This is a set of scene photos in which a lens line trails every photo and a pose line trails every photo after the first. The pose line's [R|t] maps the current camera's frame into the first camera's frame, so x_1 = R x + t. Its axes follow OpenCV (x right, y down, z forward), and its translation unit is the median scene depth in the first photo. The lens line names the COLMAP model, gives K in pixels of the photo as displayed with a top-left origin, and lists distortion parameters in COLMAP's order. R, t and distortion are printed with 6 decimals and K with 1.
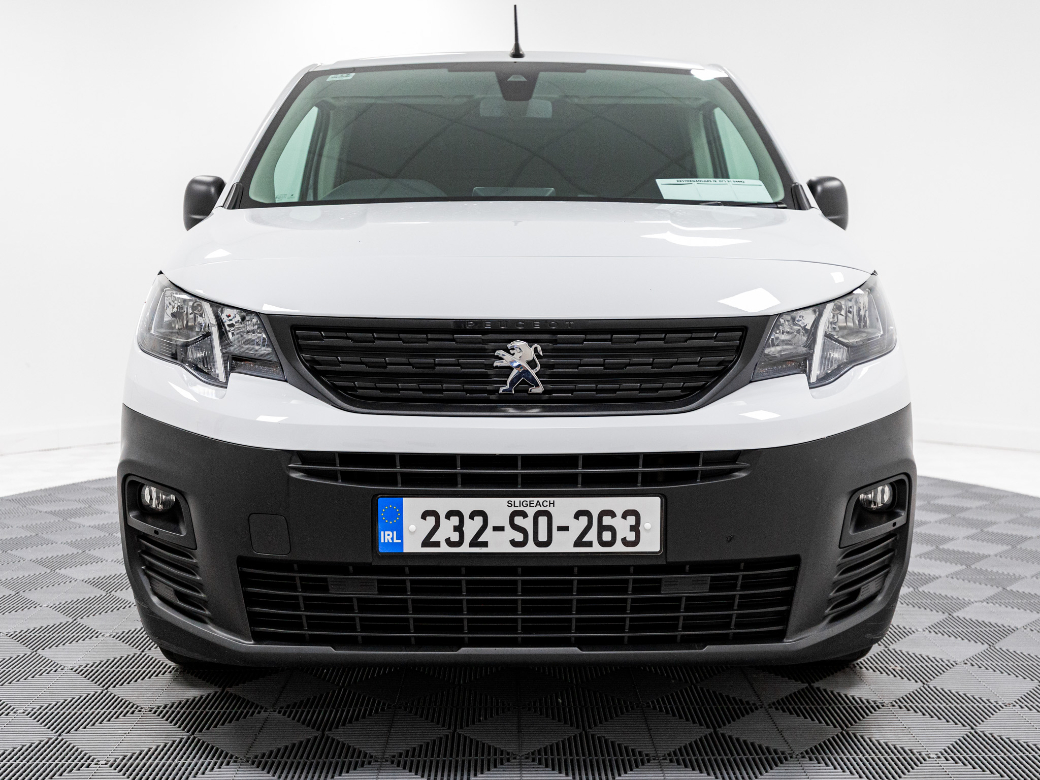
lens RADIAL K [[1048.3, 0, 520.0], [0, 1048.3, 390.0], [0, 0, 1]] dist [0.006720, -0.013852]
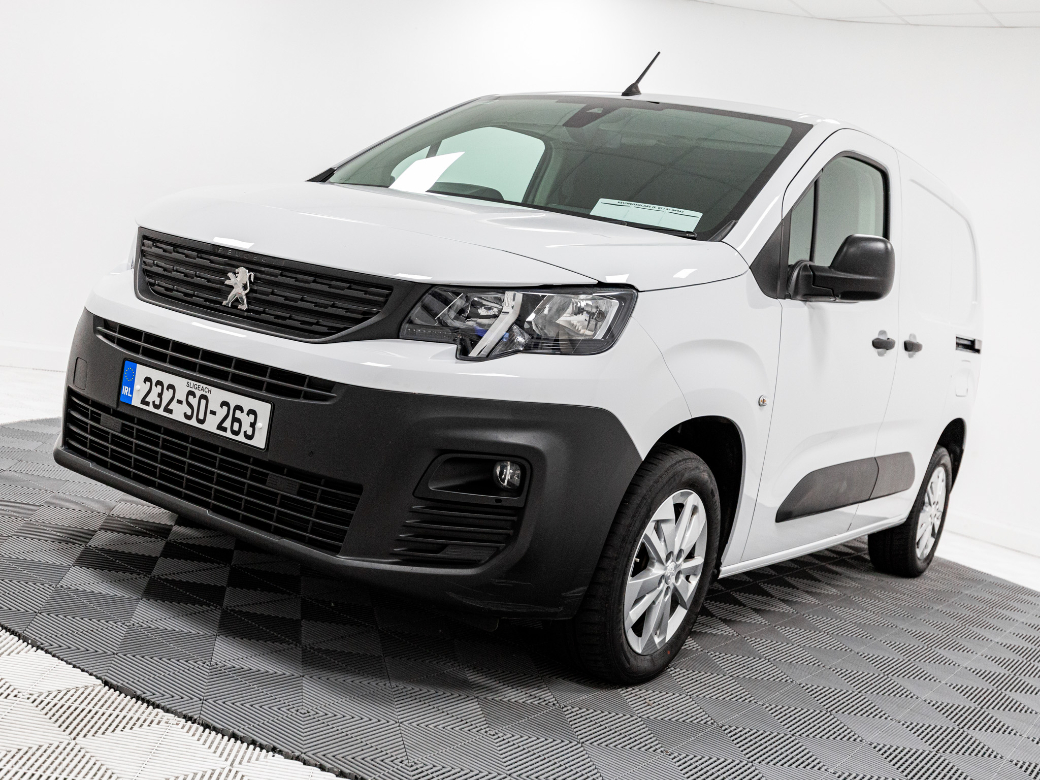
lens RADIAL K [[1048.3, 0, 520.0], [0, 1048.3, 390.0], [0, 0, 1]] dist [0.006720, -0.013852]
pose [[0.831369, 0.209769, -0.514610, 0.990426], [-0.246426, 0.969157, -0.003055, 0.018513], [0.498097, 0.129353, 0.857419, 0.097135]]
